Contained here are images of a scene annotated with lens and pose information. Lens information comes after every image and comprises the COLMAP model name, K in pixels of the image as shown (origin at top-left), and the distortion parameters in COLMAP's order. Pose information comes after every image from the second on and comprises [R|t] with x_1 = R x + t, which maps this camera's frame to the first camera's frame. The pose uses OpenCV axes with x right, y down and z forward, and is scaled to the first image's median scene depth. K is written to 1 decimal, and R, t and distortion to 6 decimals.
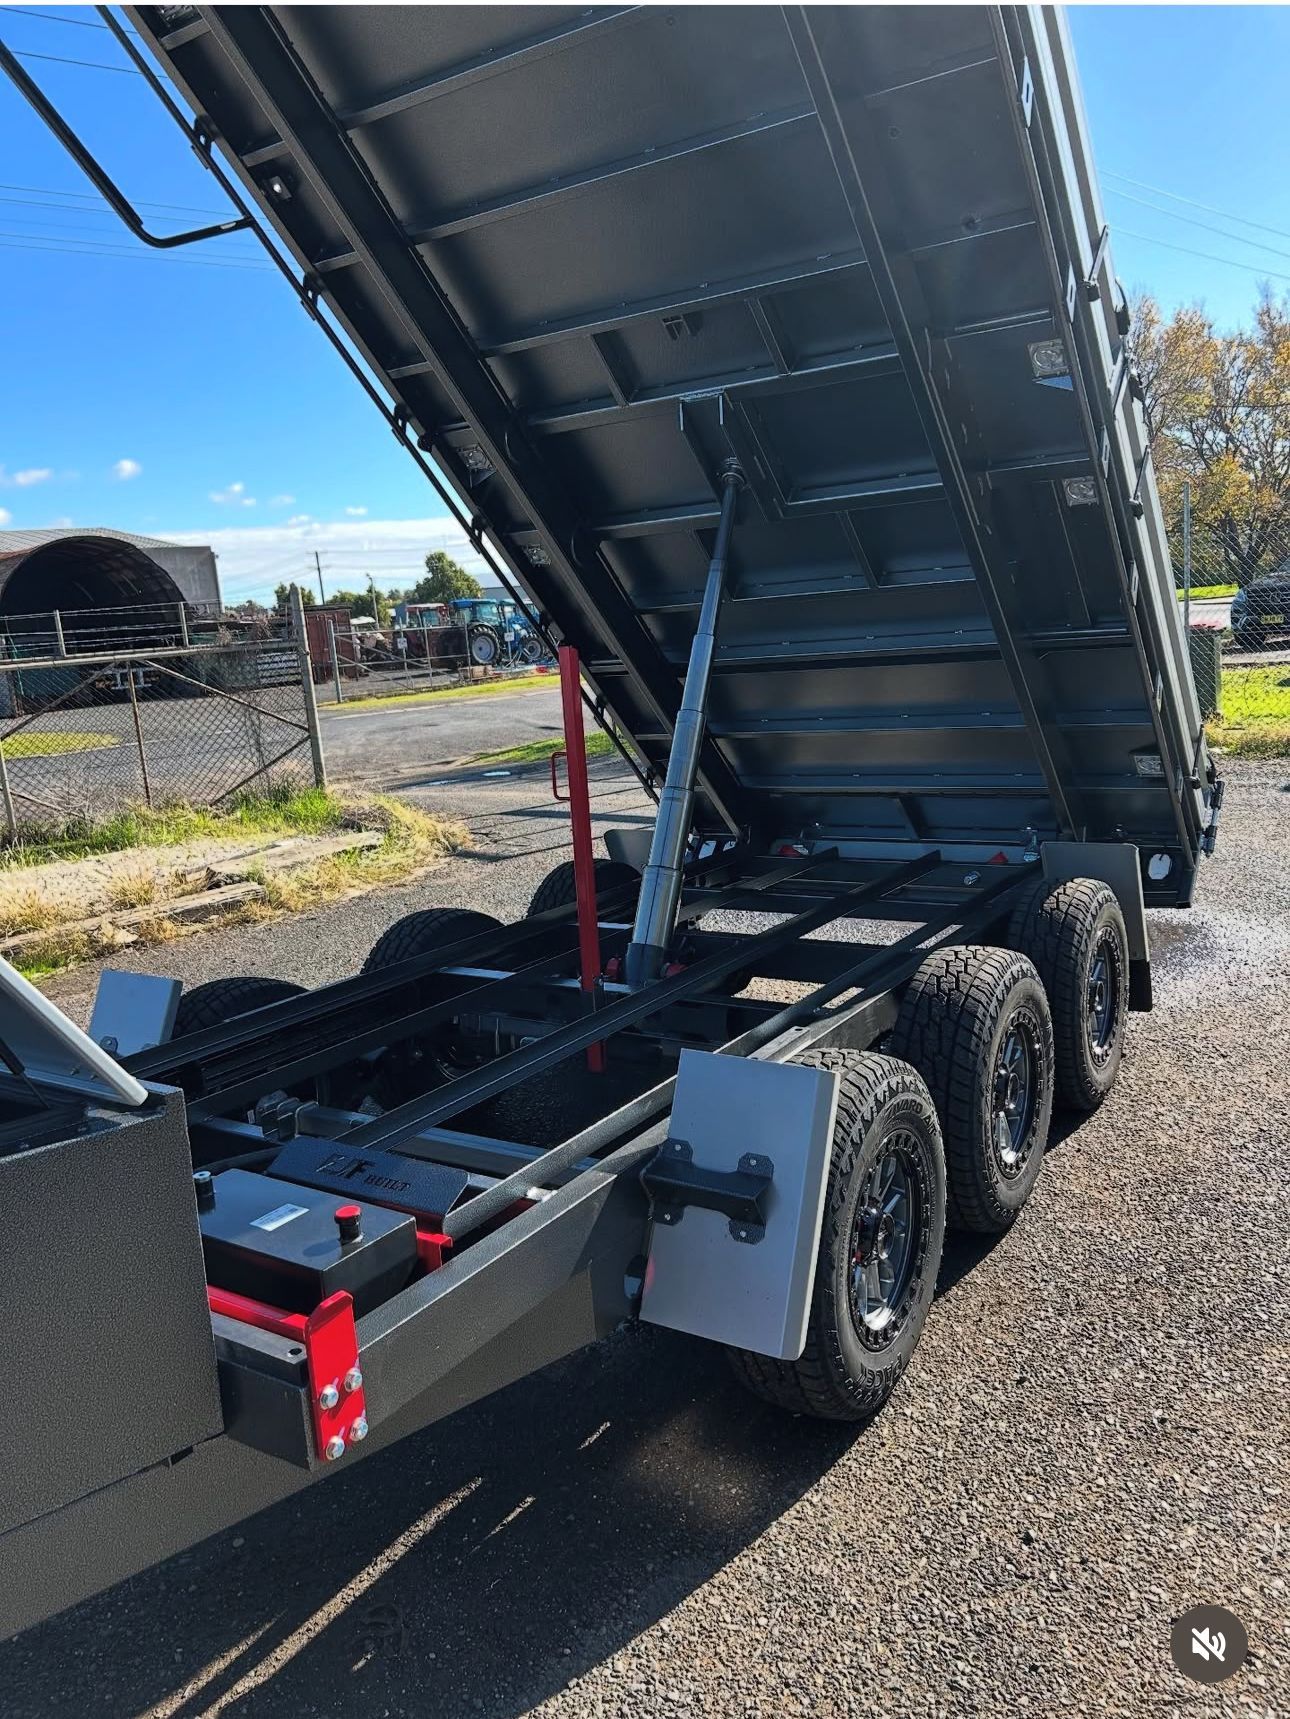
lens RADIAL K [[1307.3, 0, 652.0], [0, 1307.3, 866.8], [0, 0, 1]] dist [0.006085, 0.001503]
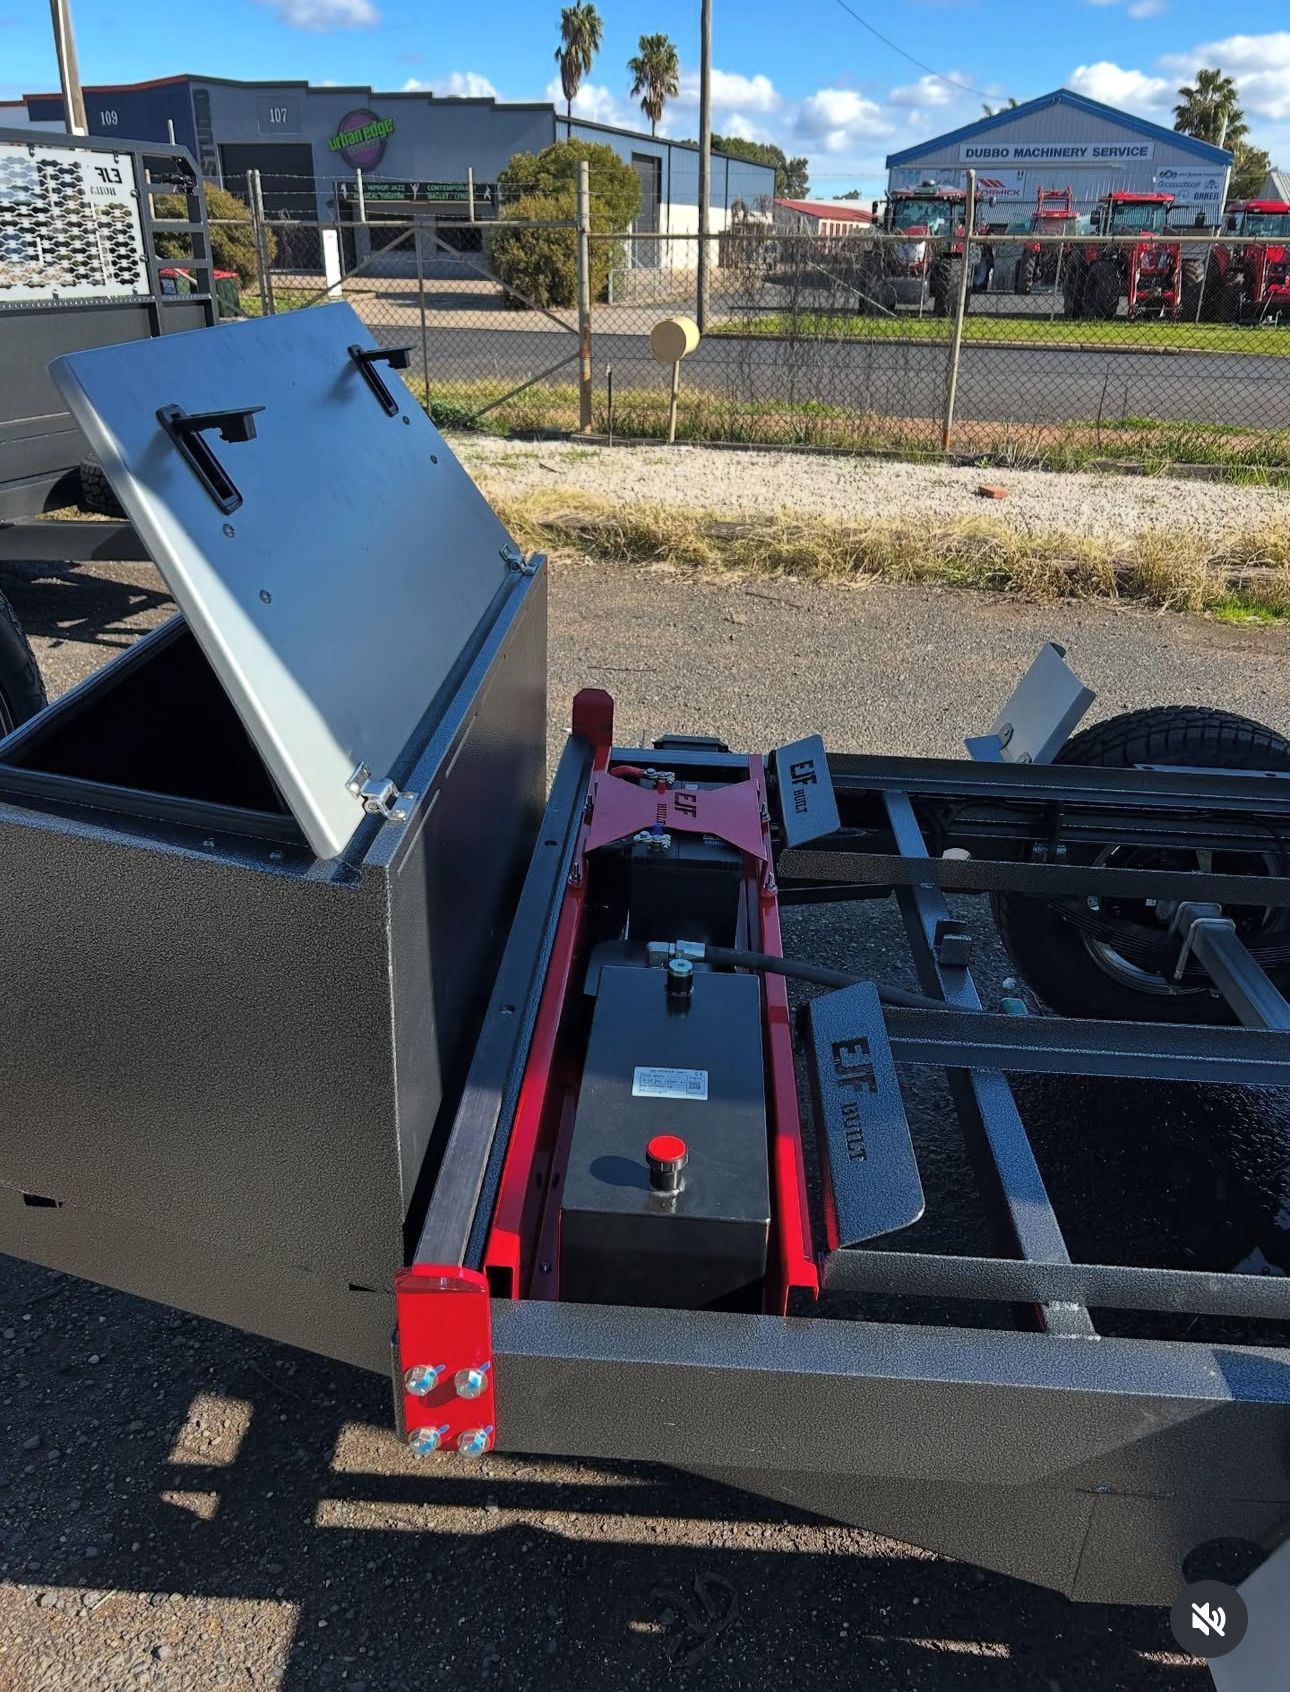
lens RADIAL K [[1318.3, 0, 637.5], [0, 1318.3, 835.1], [0, 0, 1]] dist [0.017139, -0.020177]
pose [[0.496751, 0.442416, -0.746664, 0.089623], [-0.226943, 0.896599, 0.380272, -0.058144], [0.837696, -0.019450, 0.545790, 0.359152]]
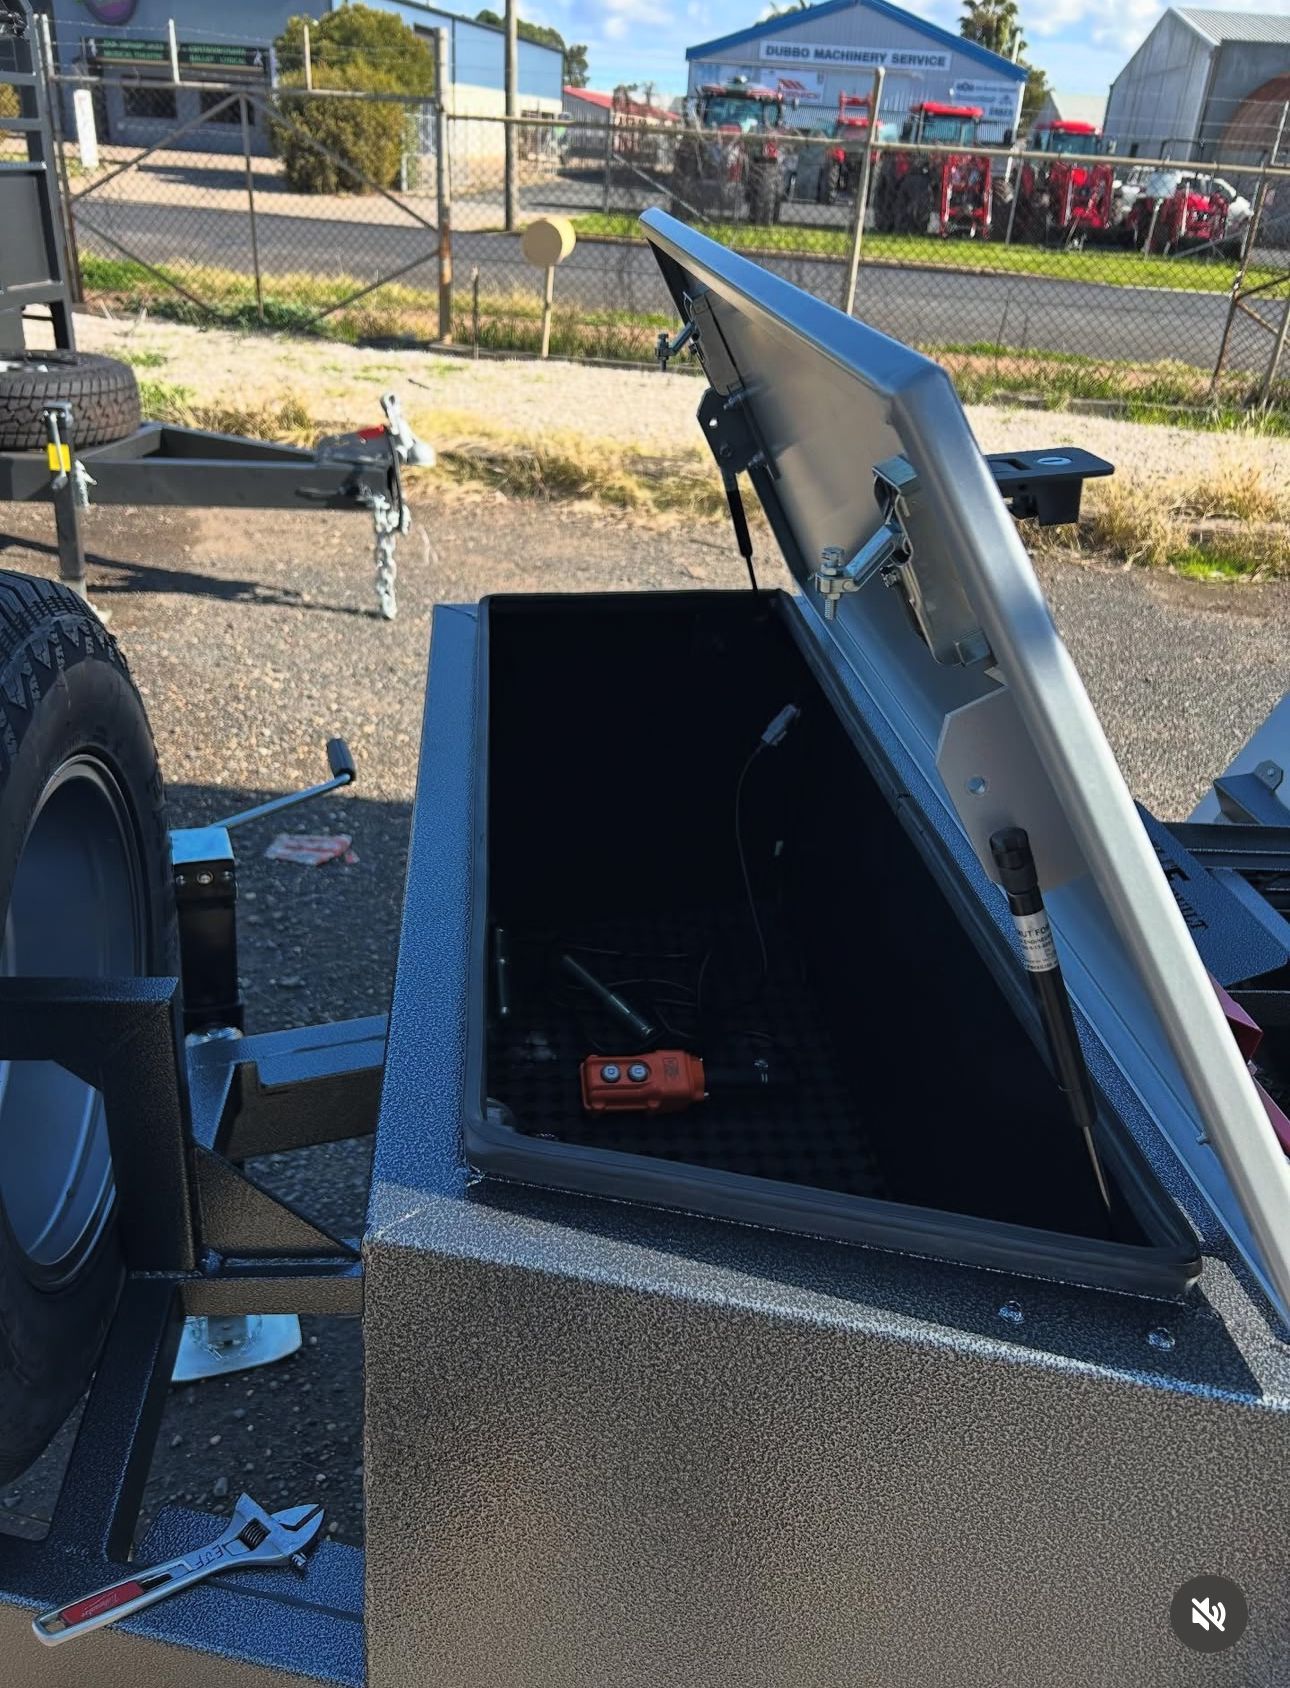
lens RADIAL K [[1331.9, 0, 650.7], [0, 1331.9, 846.9], [0, 0, 1]] dist [0.027025, -0.035606]
pose [[0.621215, 0.477598, -0.621282, -0.162020], [-0.272802, 0.875026, 0.399886, -0.015168], [0.734623, -0.078928, 0.673869, 0.294830]]
